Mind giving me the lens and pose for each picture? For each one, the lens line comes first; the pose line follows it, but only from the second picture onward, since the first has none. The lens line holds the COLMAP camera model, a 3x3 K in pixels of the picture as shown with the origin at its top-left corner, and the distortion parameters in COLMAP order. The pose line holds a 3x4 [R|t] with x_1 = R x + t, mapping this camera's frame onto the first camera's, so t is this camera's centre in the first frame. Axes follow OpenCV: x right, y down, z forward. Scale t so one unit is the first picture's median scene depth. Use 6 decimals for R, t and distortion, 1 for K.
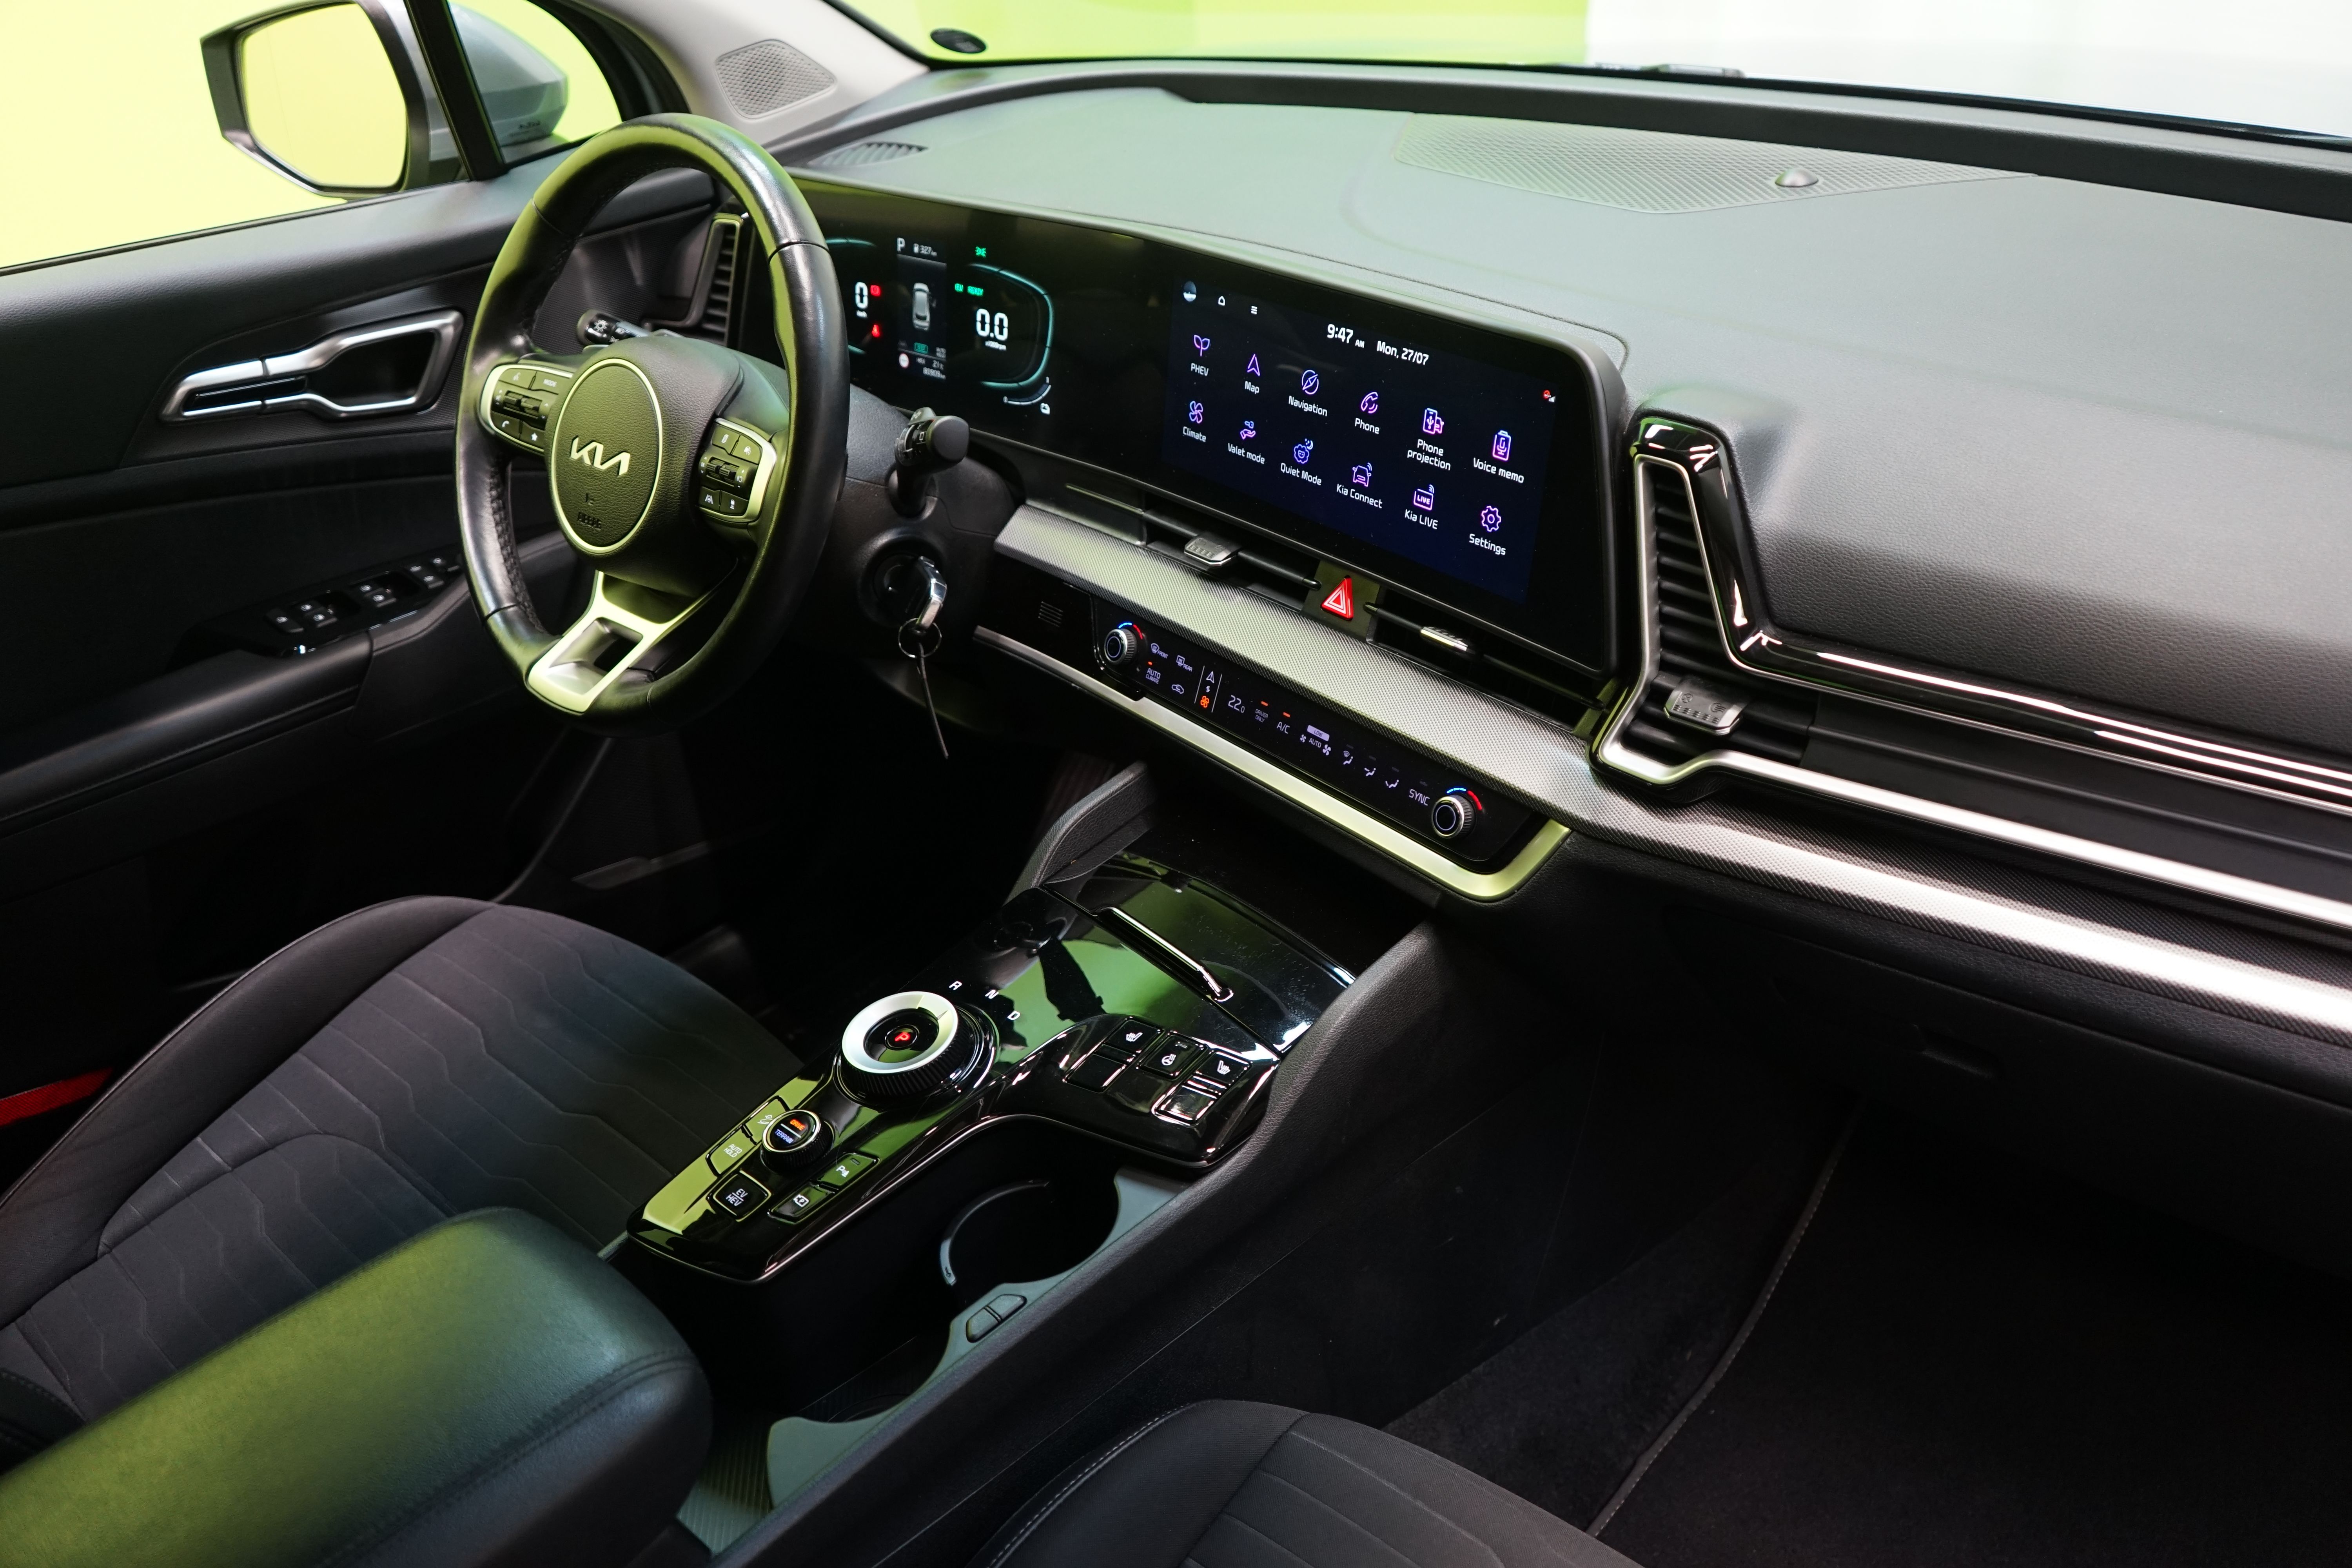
lens RADIAL K [[1893.0, 0, 1176.1], [0, 1893.0, 781.0], [0, 0, 1]] dist [-0.017065, -0.001481]
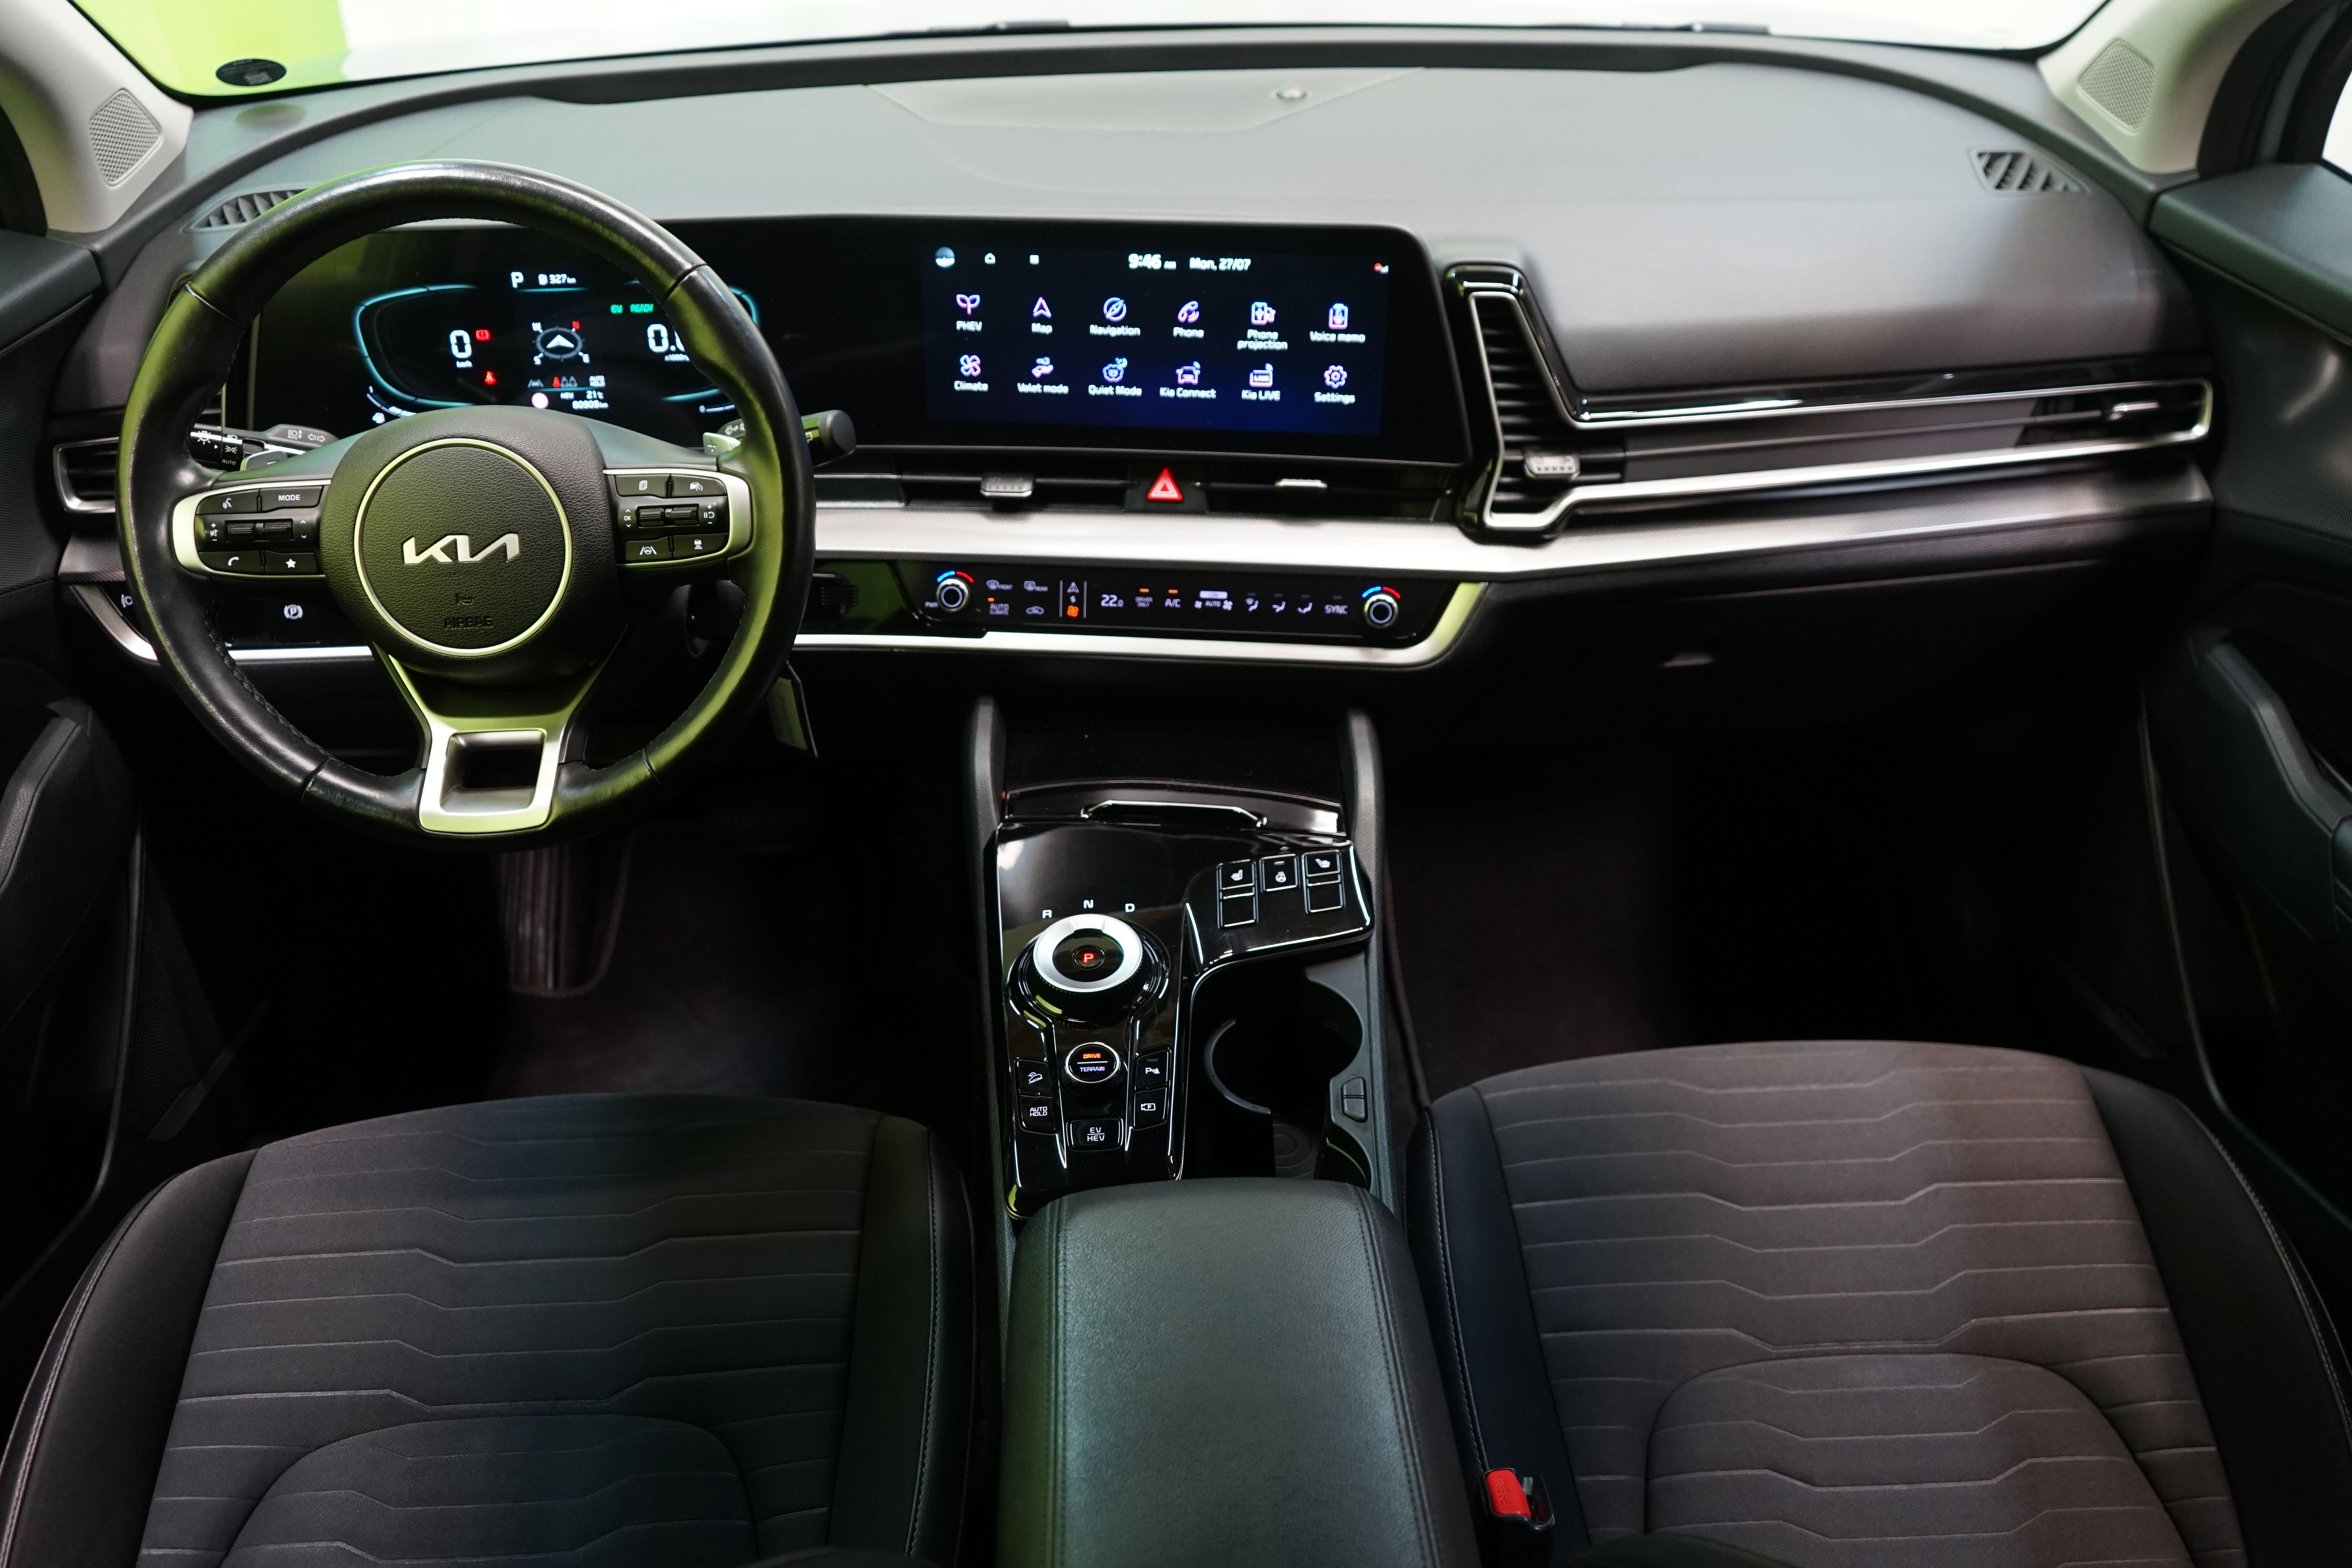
lens RADIAL K [[1893.0, 0, 1176.4], [0, 1893.0, 787.0], [0, 0, 1]] dist [-0.017065, -0.001481]
pose [[0.694455, -0.341480, 0.633344, -0.725934], [0.330202, 0.933298, 0.141144, -0.087234], [-0.639296, 0.111113, 0.760890, 0.124565]]
